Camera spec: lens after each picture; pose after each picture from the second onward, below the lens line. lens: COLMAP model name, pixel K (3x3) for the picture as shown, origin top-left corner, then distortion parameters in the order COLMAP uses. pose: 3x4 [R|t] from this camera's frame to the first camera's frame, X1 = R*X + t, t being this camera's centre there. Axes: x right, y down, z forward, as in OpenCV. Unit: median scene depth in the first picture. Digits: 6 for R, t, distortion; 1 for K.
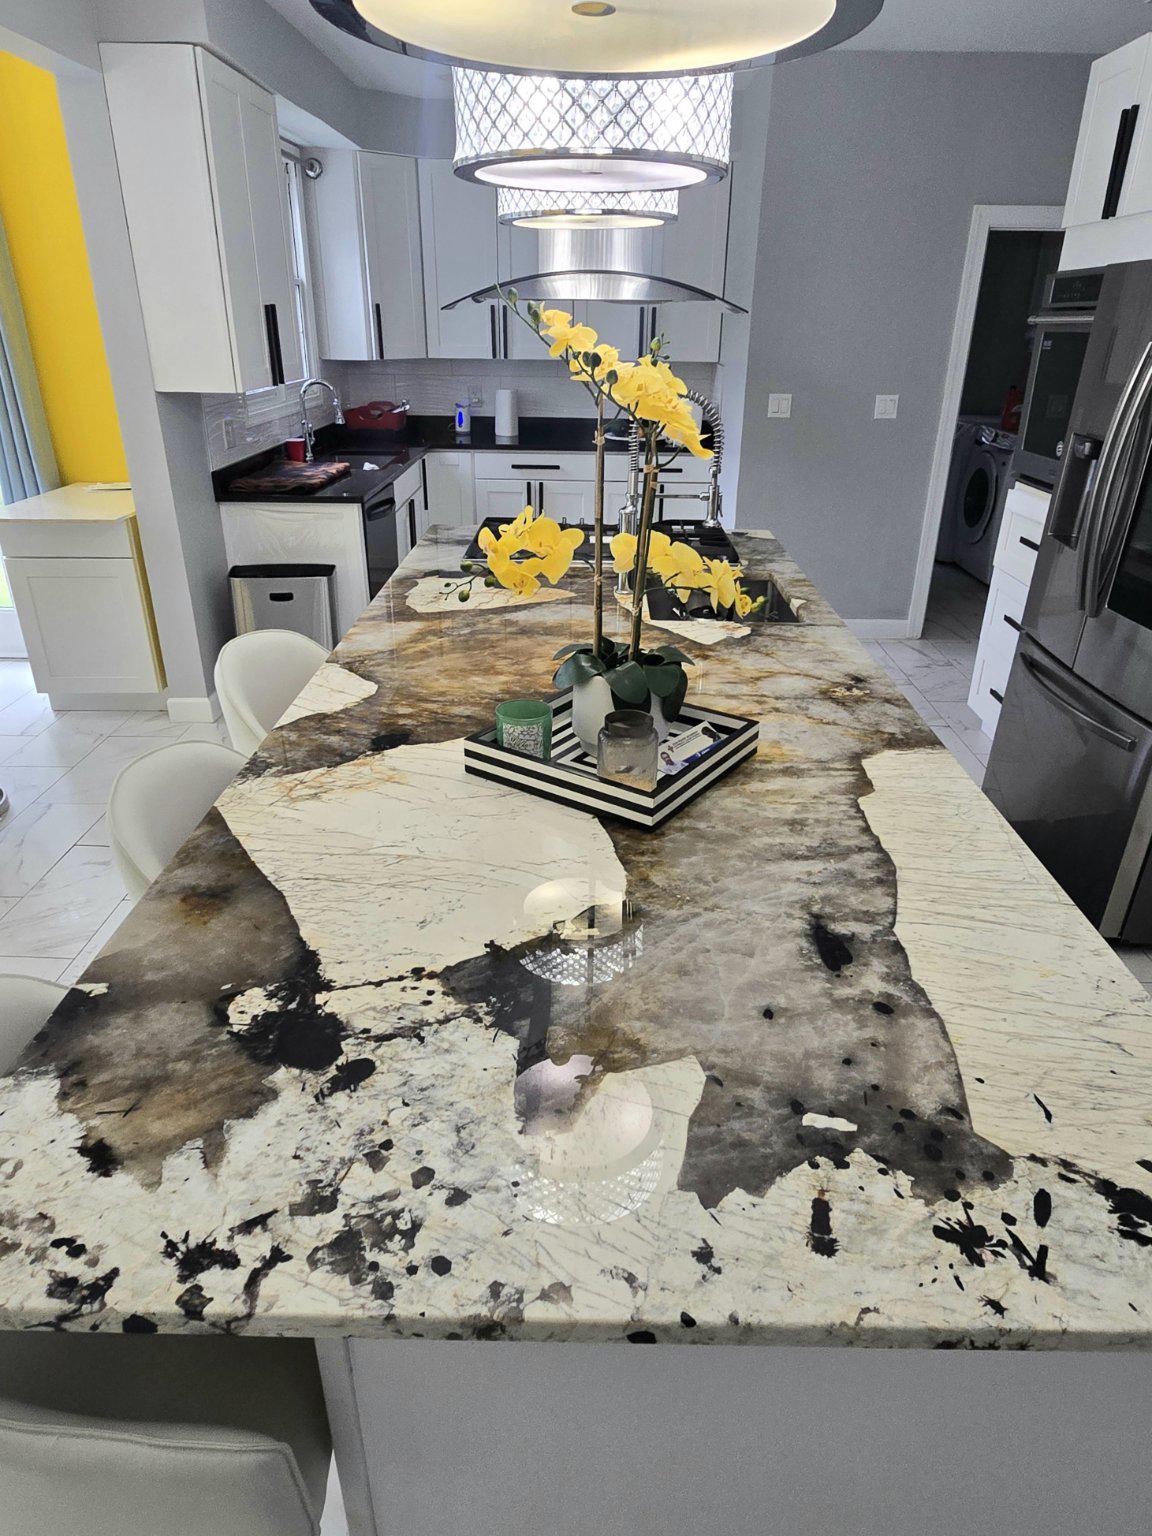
lens RADIAL K [[953.0, 0, 576.0], [0, 953.0, 768.0], [0, 0, 1]] dist [-0.003726, 0.002047]
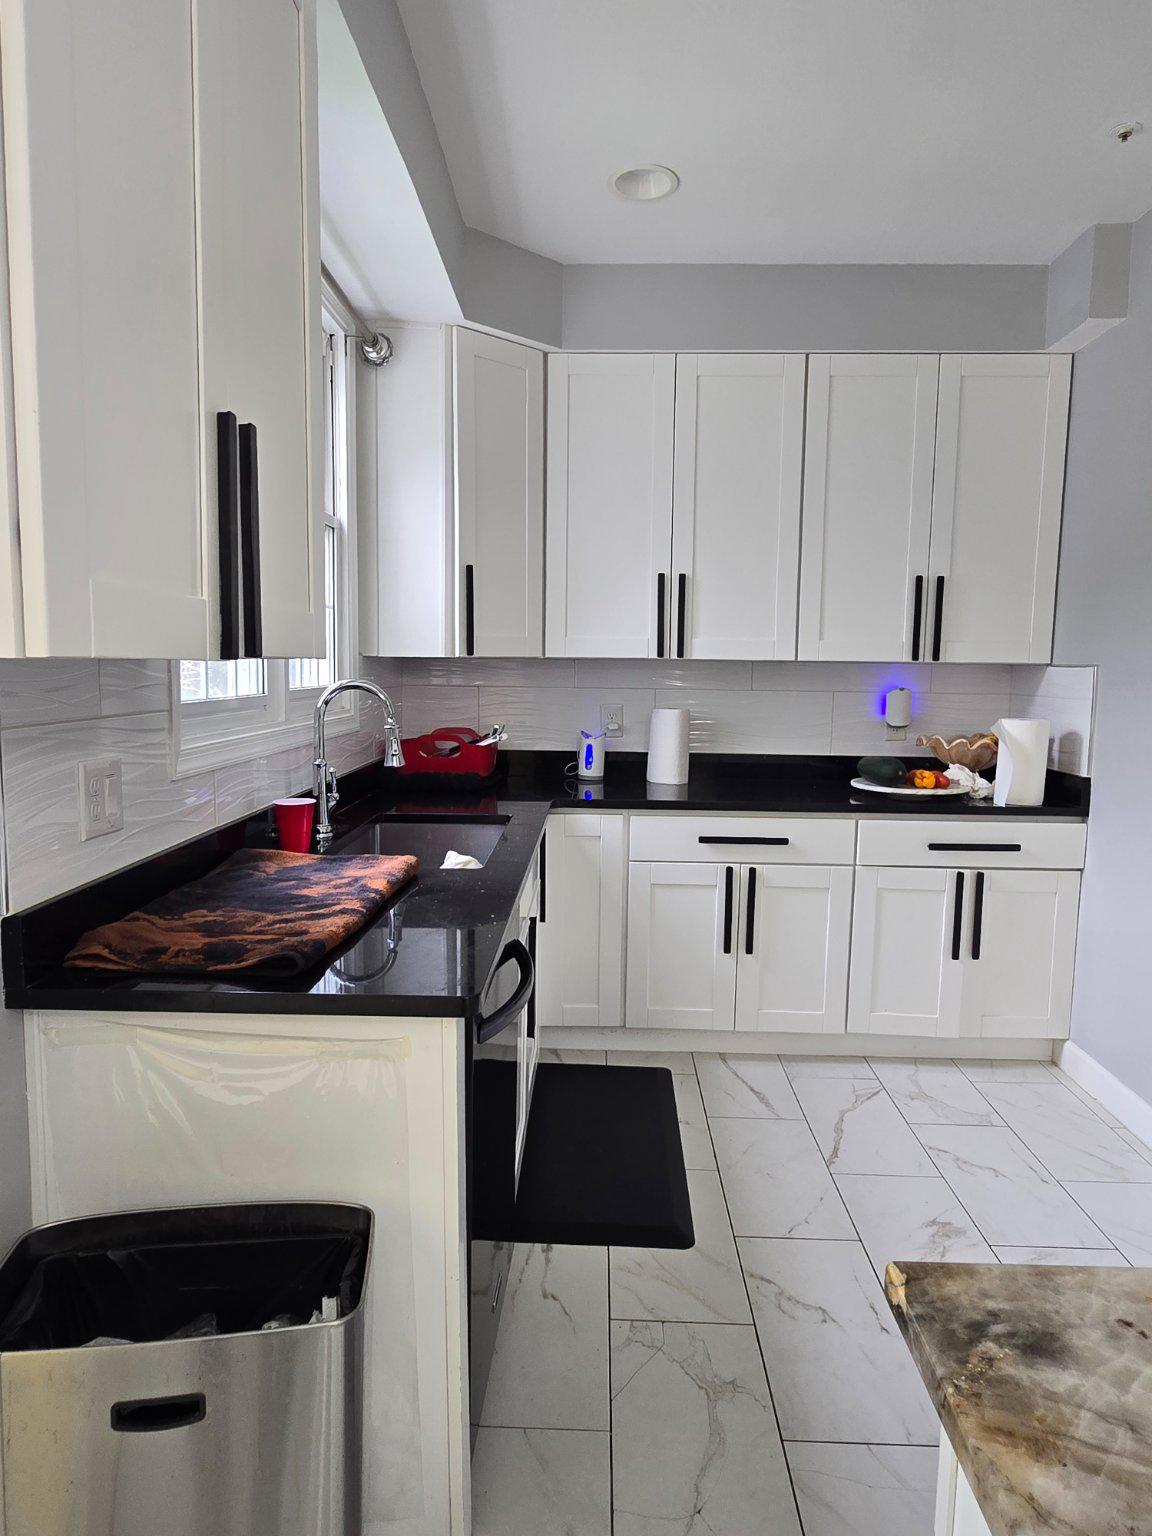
lens RADIAL K [[953.0, 0, 576.0], [0, 953.0, 768.0], [0, 0, 1]] dist [-0.003726, 0.002047]
pose [[0.999967, 0.002350, -0.007784, -0.138972], [-0.004781, 0.944292, -0.329074, -0.185216], [0.006577, 0.329100, 0.944272, 0.499722]]
